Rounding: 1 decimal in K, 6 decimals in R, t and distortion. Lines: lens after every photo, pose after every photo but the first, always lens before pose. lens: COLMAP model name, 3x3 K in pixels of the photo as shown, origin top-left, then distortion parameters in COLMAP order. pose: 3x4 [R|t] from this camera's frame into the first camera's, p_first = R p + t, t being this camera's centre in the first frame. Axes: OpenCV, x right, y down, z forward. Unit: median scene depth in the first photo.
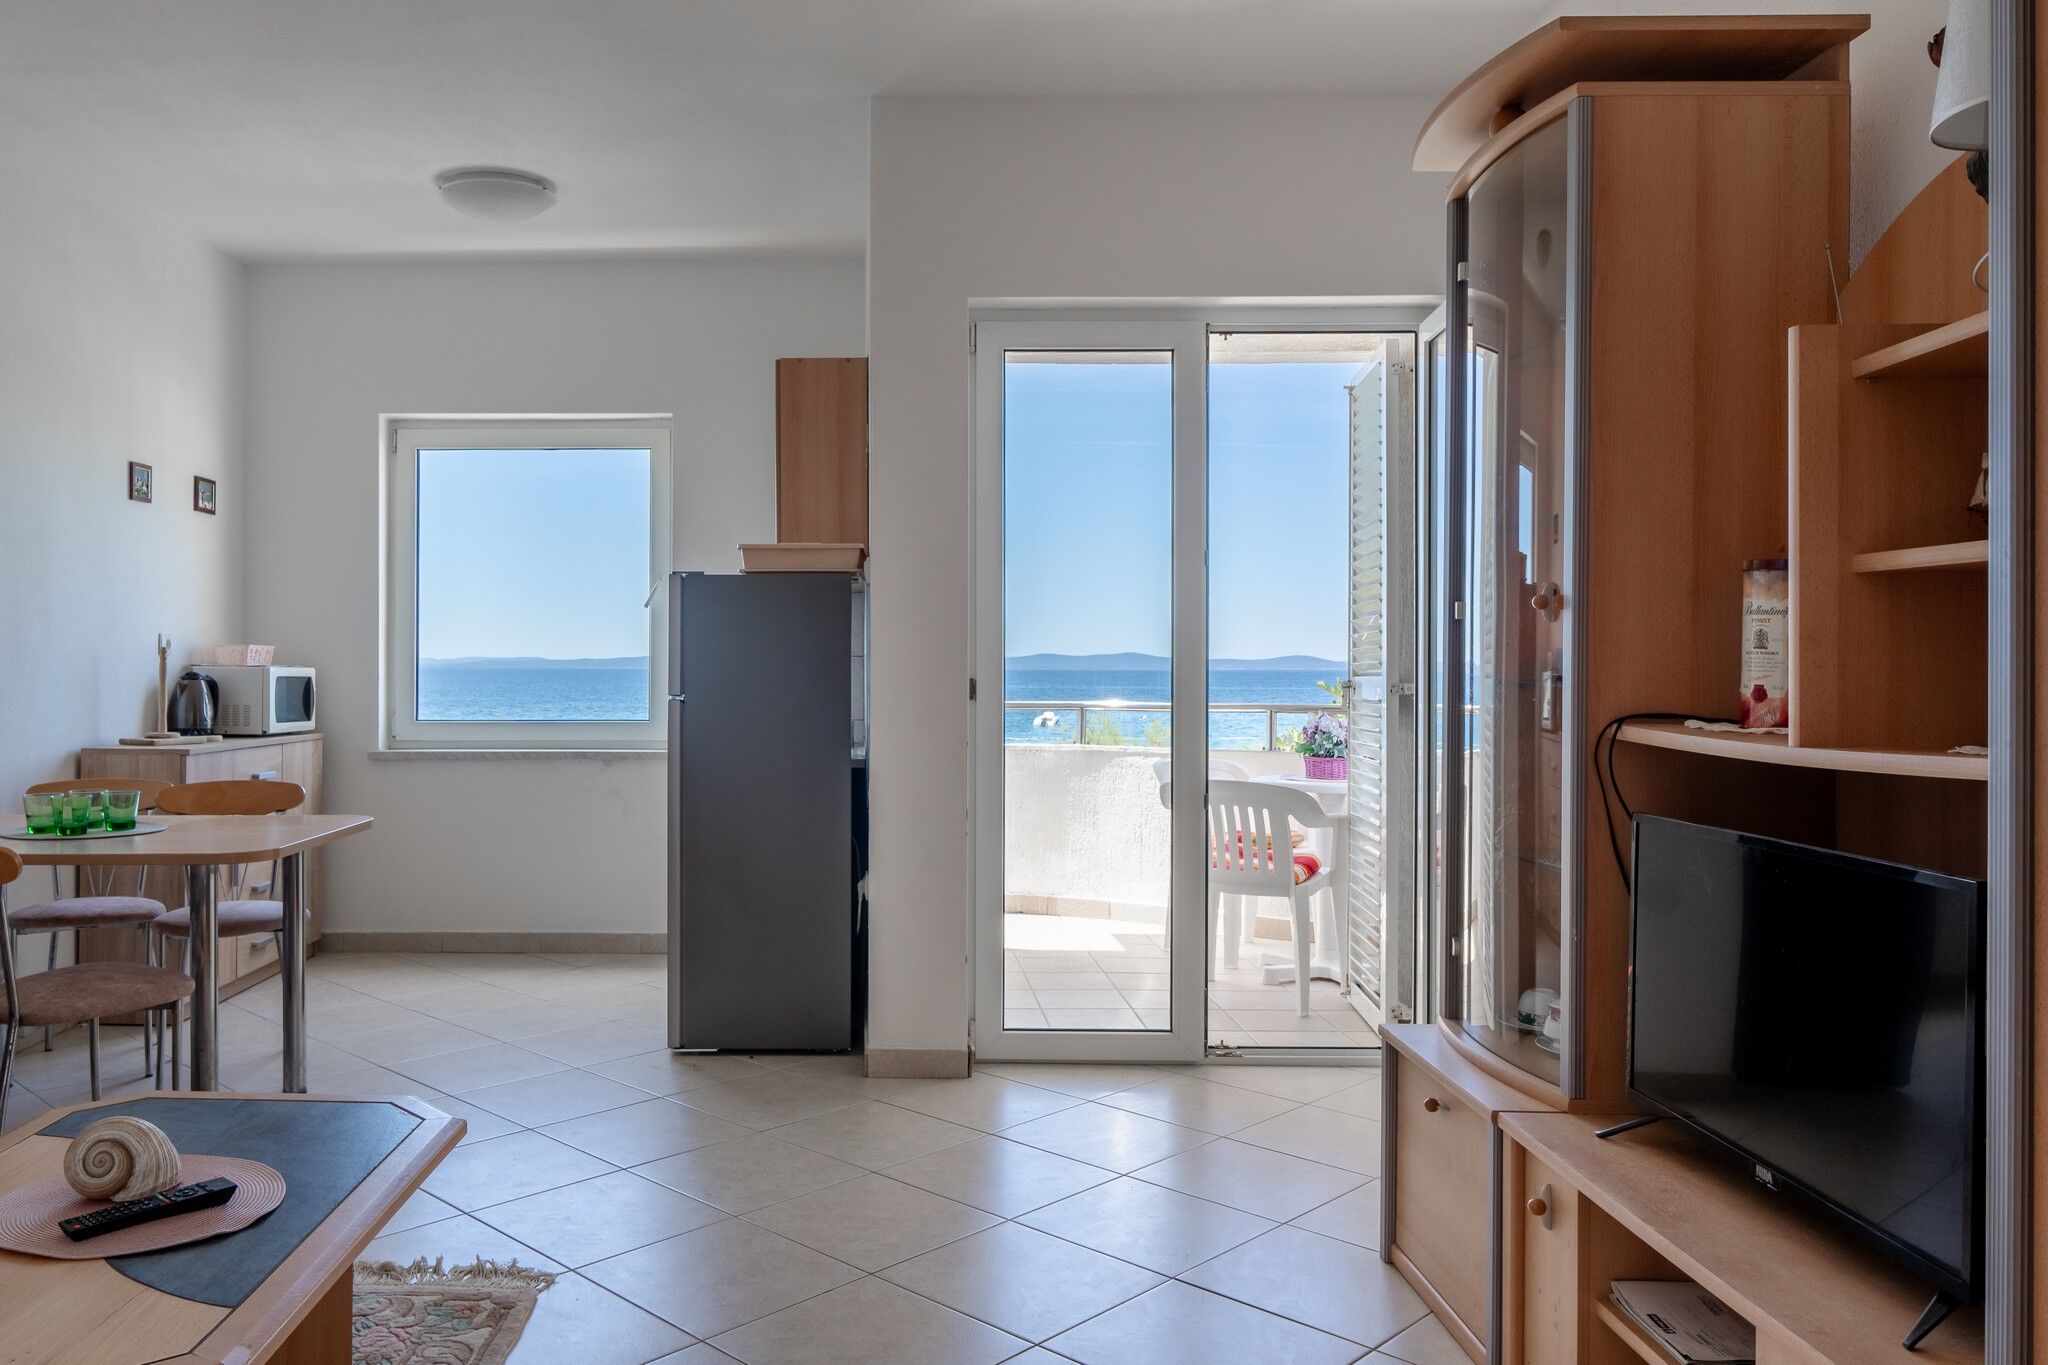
lens RADIAL K [[1499.5, 0, 853.3], [0, 1499.5, 667.4], [0, 0, 1]] dist [-0.014962, -0.003379]
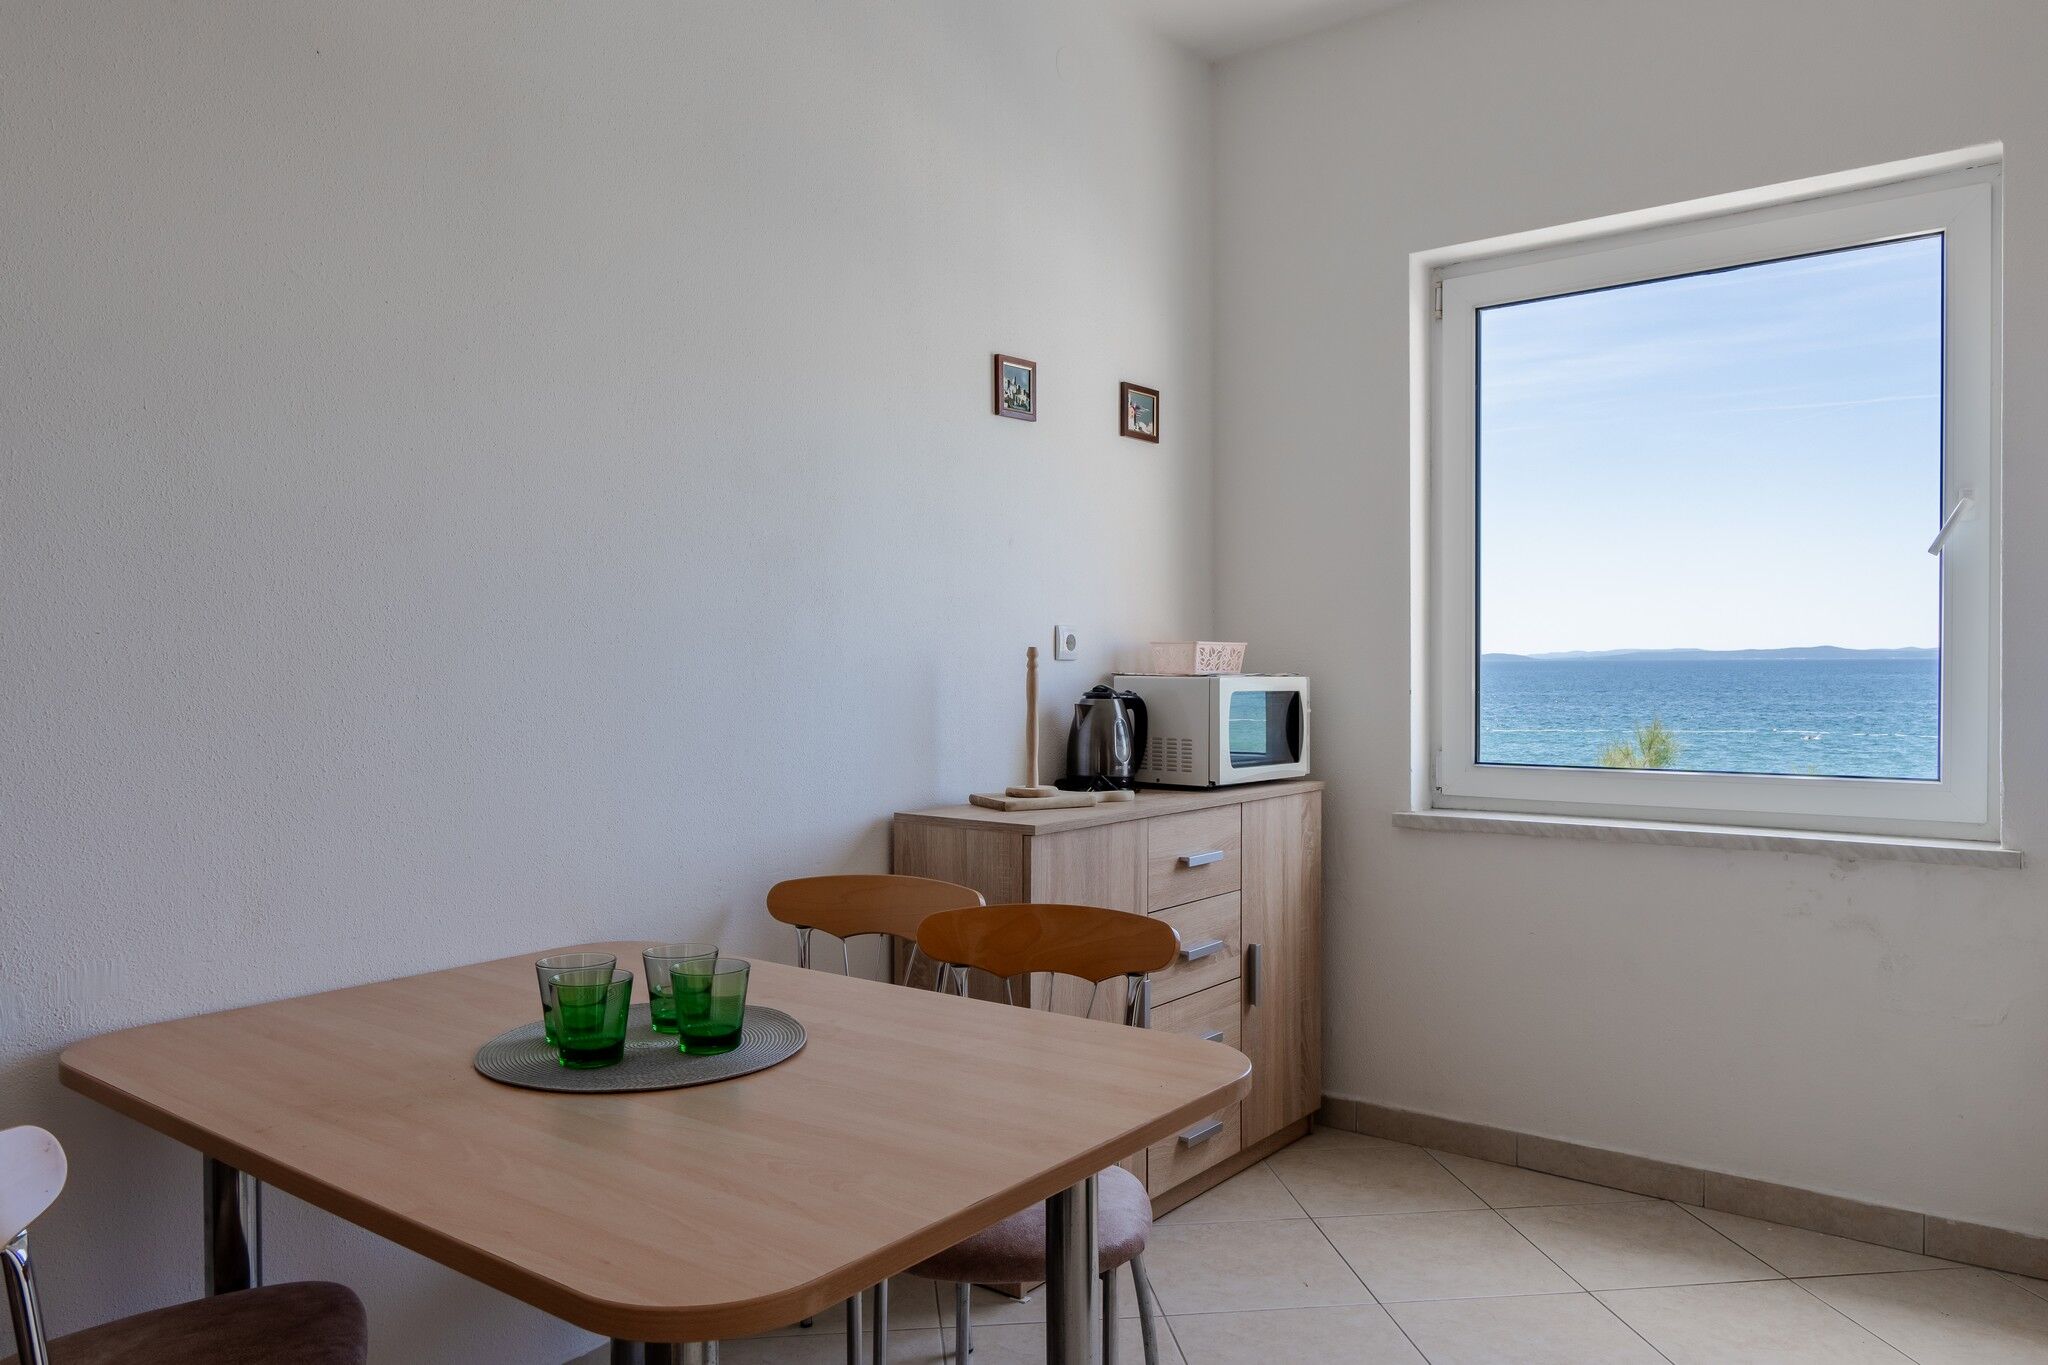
lens RADIAL K [[1449.2, 0, 997.5], [0, 1449.2, 680.0], [0, 0, 1]] dist [0.002133, -0.009157]
pose [[0.791693, 0.001848, -0.610916, -0.112502], [0.005780, 0.999928, 0.010515, -0.006635], [0.610891, -0.011856, 0.791626, 0.533745]]
